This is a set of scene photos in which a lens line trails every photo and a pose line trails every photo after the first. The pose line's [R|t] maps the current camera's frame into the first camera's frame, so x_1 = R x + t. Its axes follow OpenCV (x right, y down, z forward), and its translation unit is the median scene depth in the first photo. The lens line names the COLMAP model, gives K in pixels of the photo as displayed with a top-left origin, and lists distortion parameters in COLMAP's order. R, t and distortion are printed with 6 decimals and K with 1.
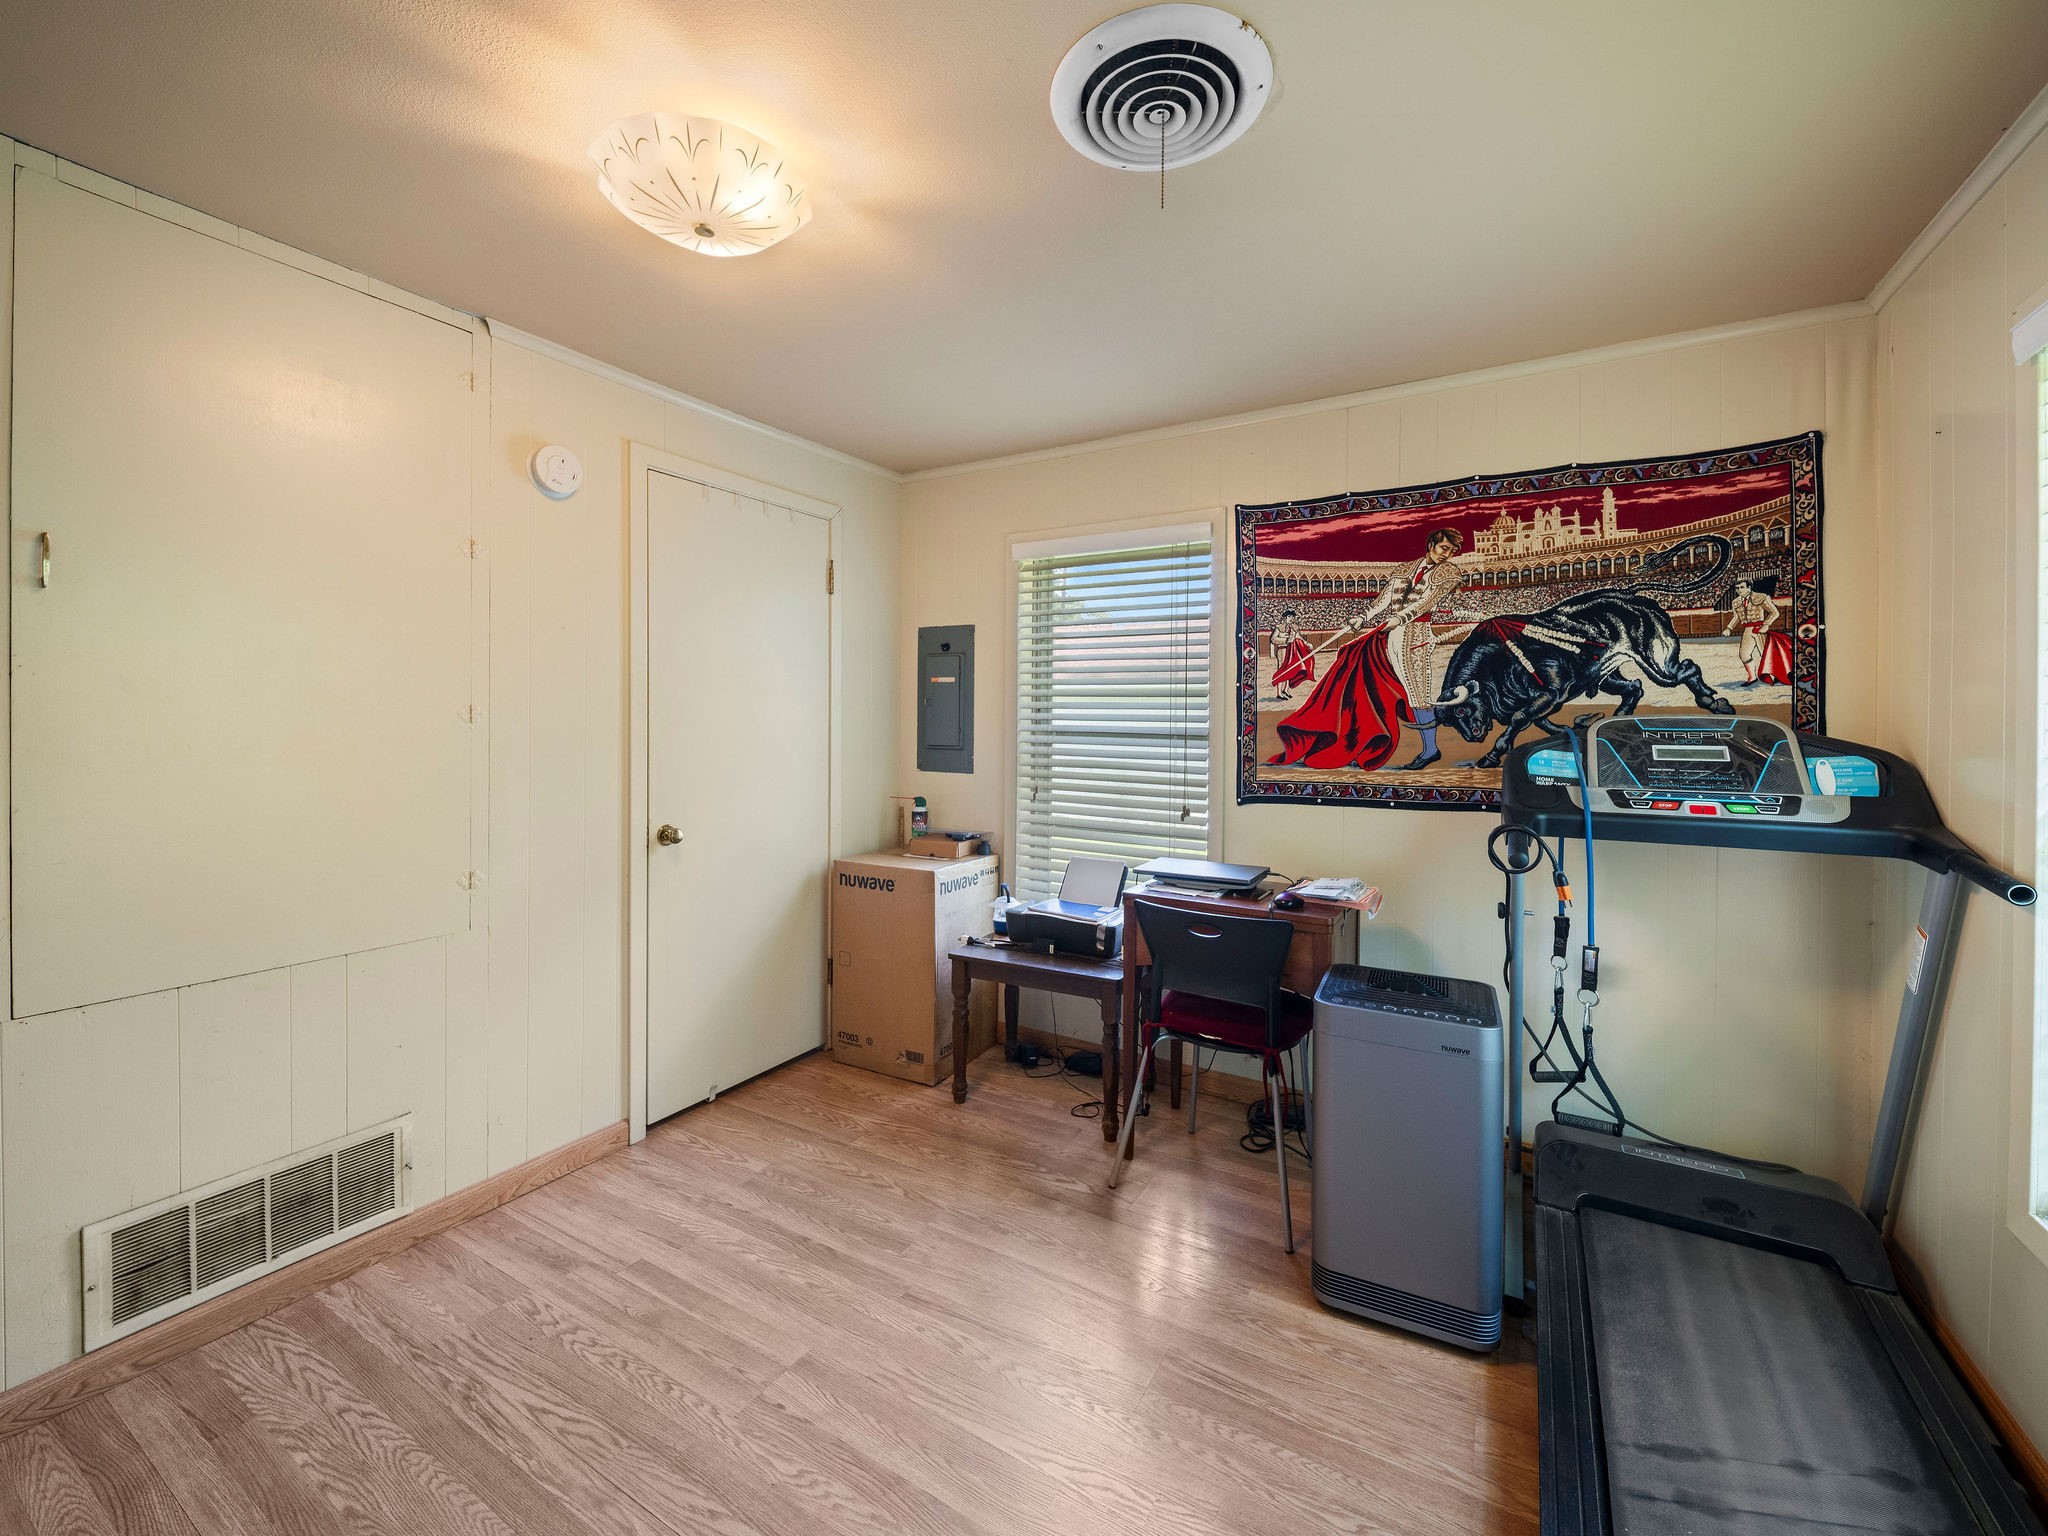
lens RADIAL K [[819.0, 0, 1037.9], [0, 819.0, 741.4], [0, 0, 1]] dist [0.002211, -0.005086]
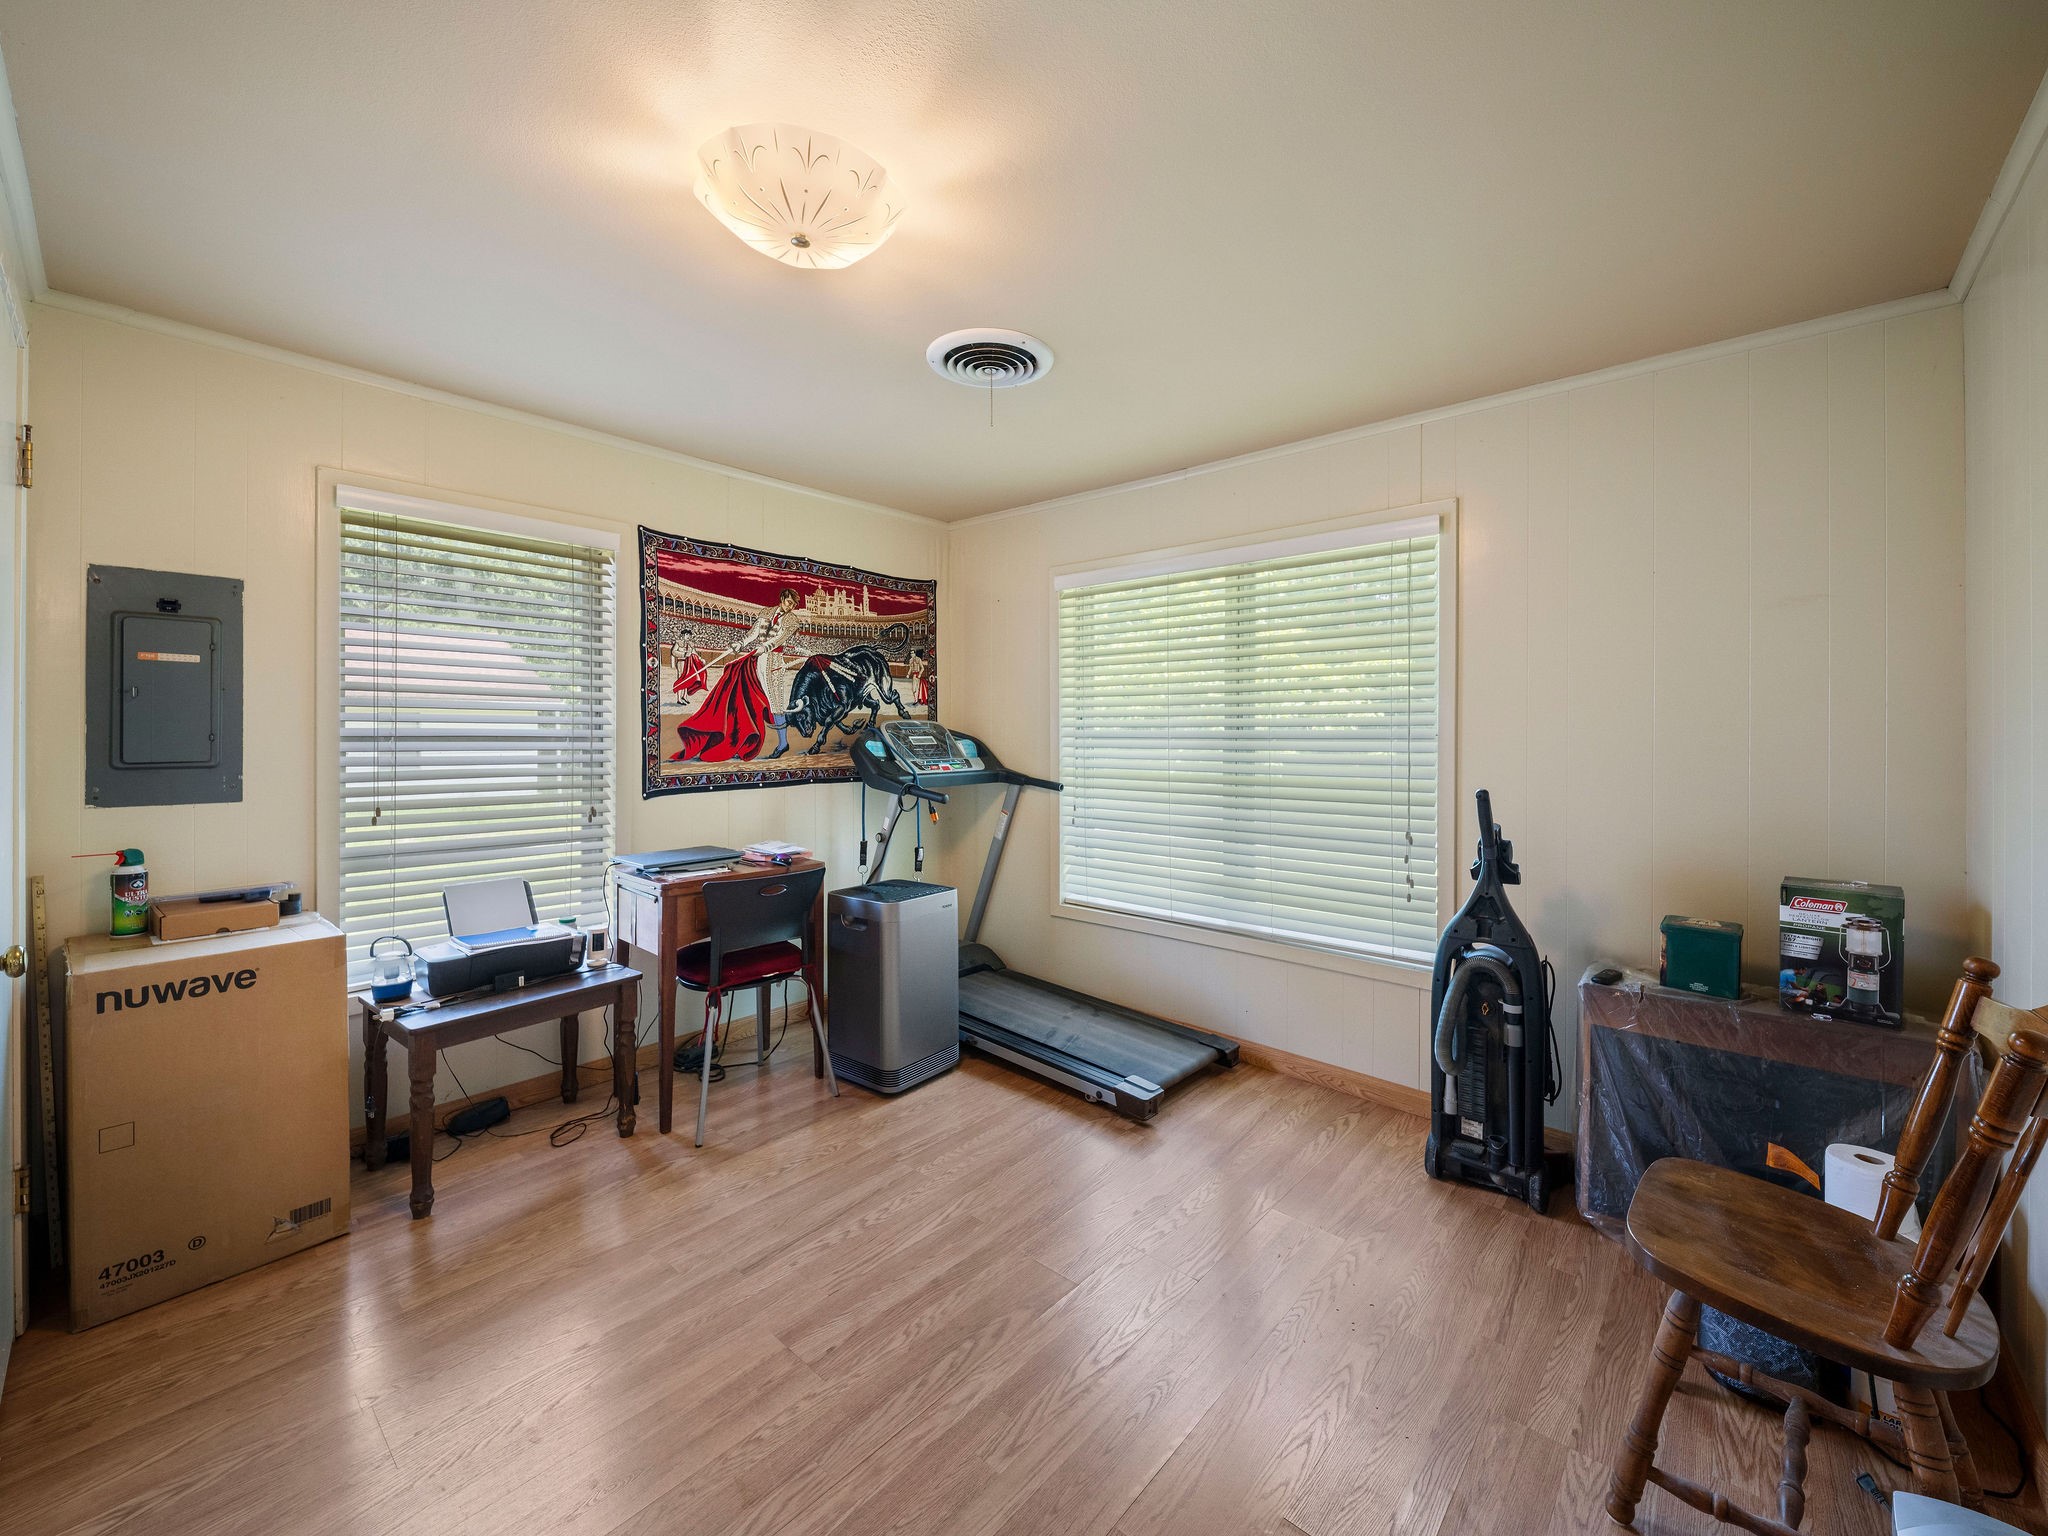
lens RADIAL K [[819.0, 0, 1020.6], [0, 819.0, 747.6], [0, 0, 1]] dist [0.002211, -0.005086]
pose [[0.191683, -0.032486, 0.980919, -0.838579], [0.018777, 0.999391, 0.029428, -0.016985], [-0.981277, 0.012778, 0.192177, 0.333158]]
